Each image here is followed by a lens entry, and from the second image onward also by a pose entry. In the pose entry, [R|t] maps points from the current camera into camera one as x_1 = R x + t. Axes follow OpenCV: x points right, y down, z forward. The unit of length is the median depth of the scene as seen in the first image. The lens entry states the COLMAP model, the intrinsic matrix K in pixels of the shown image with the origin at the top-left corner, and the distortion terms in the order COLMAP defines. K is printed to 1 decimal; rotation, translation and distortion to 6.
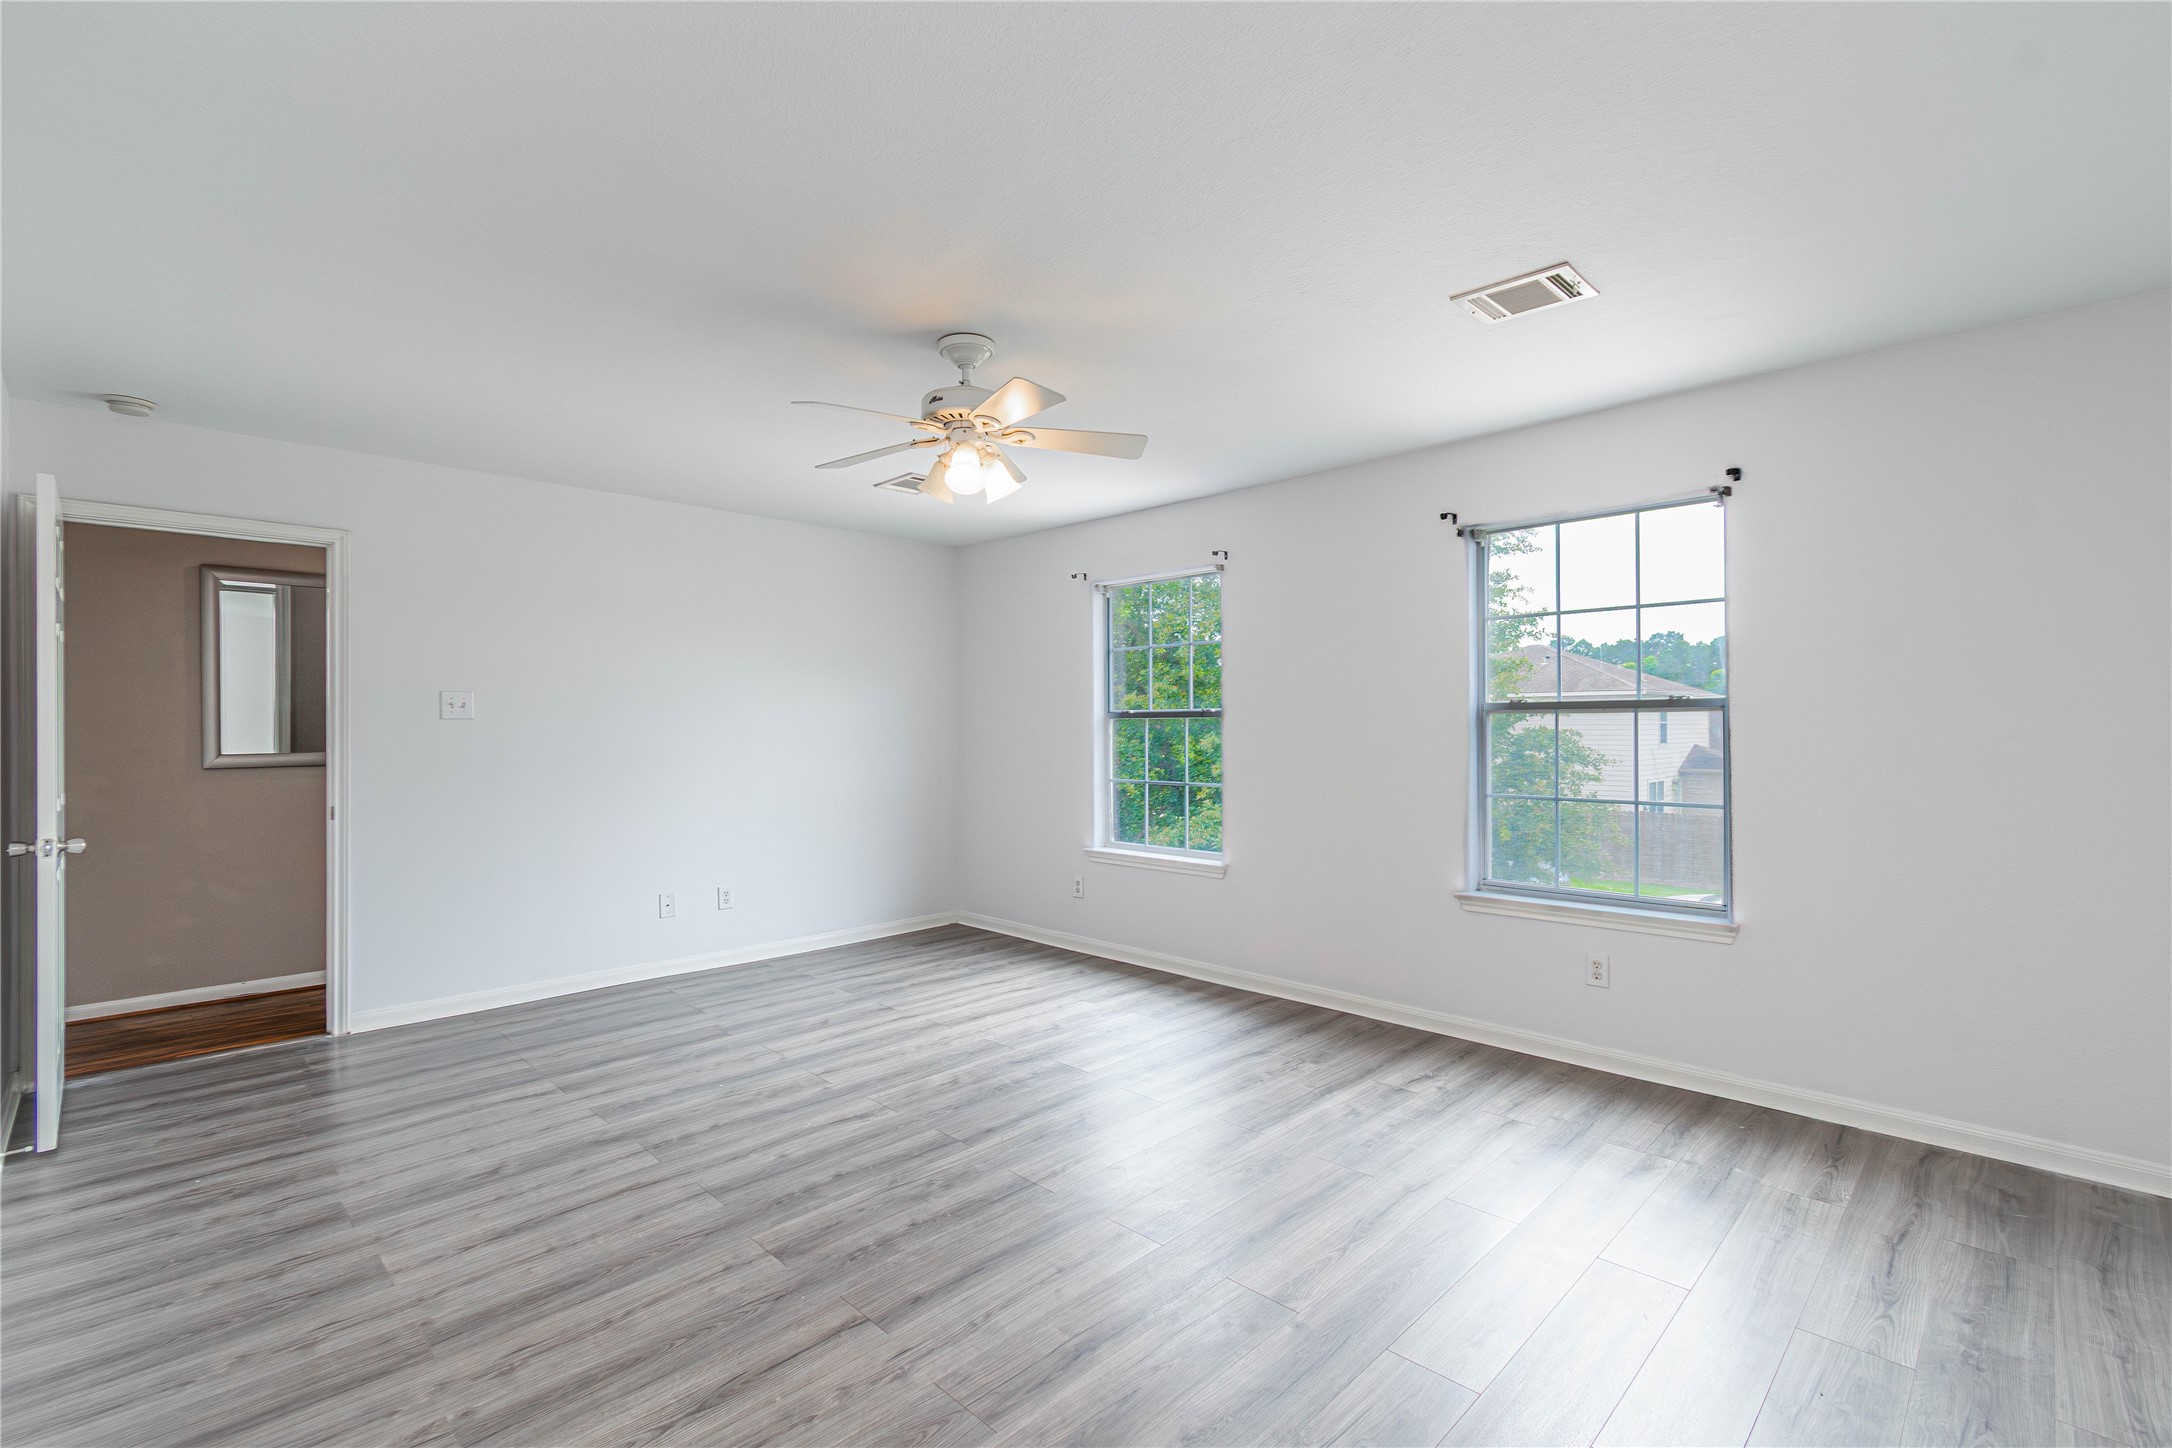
lens RADIAL K [[971.8, 0, 1077.6], [0, 971.8, 721.4], [0, 0, 1]] dist [-0.003131, -0.000209]
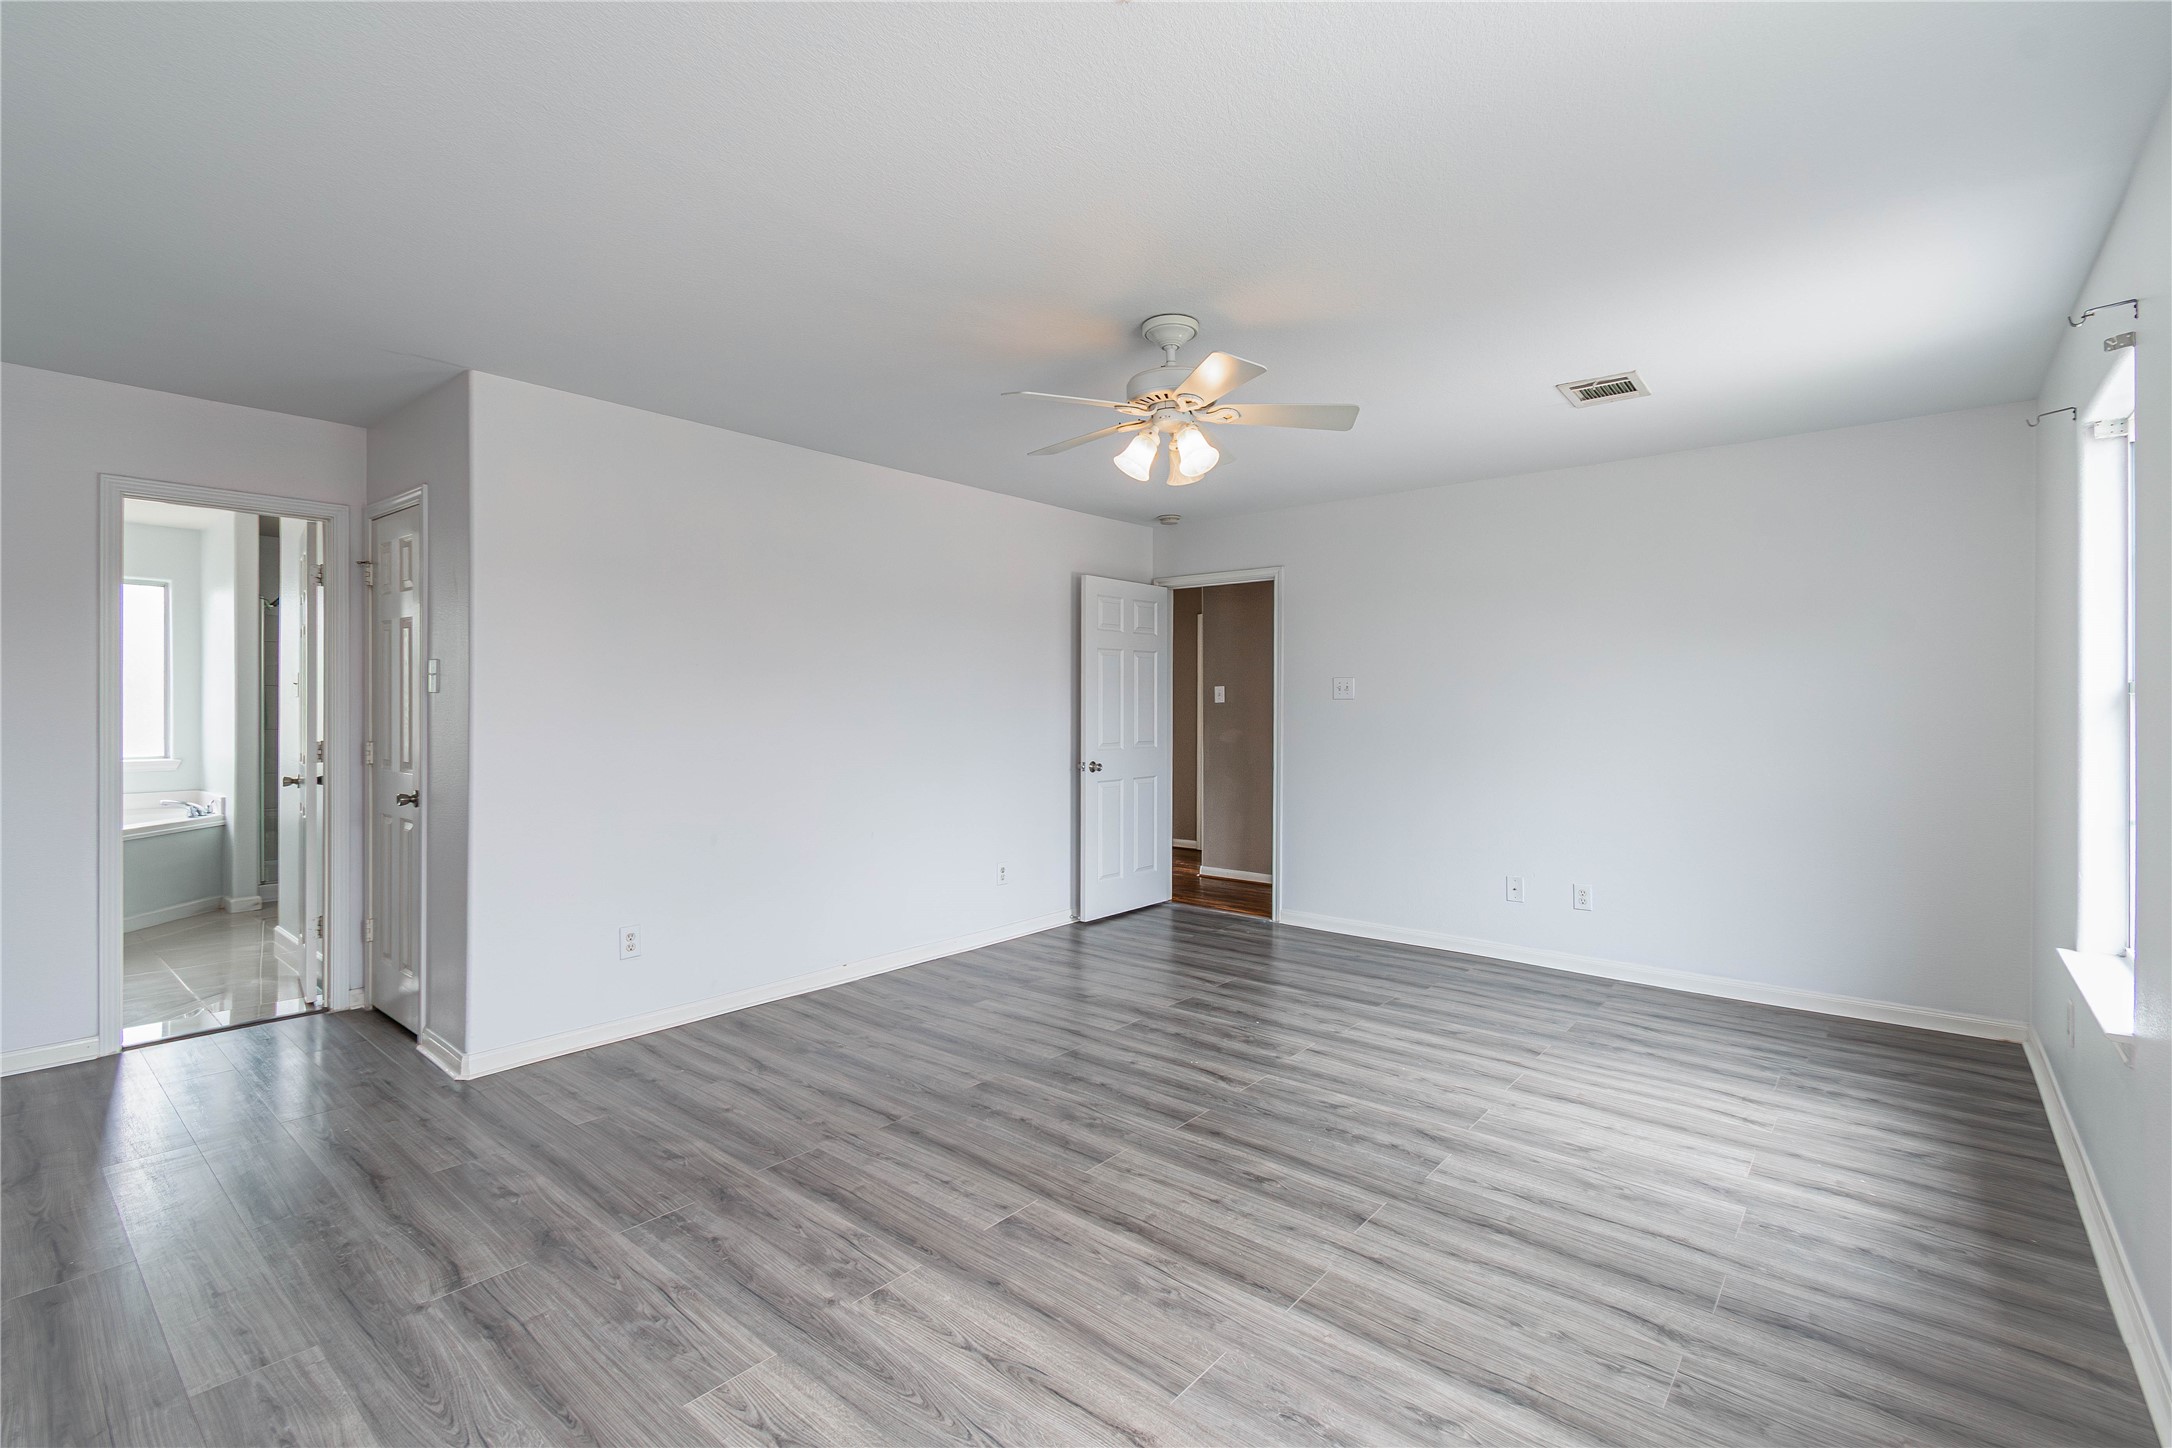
lens RADIAL K [[971.8, 0, 1081.8], [0, 971.8, 708.1], [0, 0, 1]] dist [-0.003131, -0.000209]
pose [[0.085802, 0.007835, -0.996281, 0.637955], [0.000823, 0.999968, 0.007934, -0.001791], [0.996312, -0.001501, 0.085792, 0.597878]]
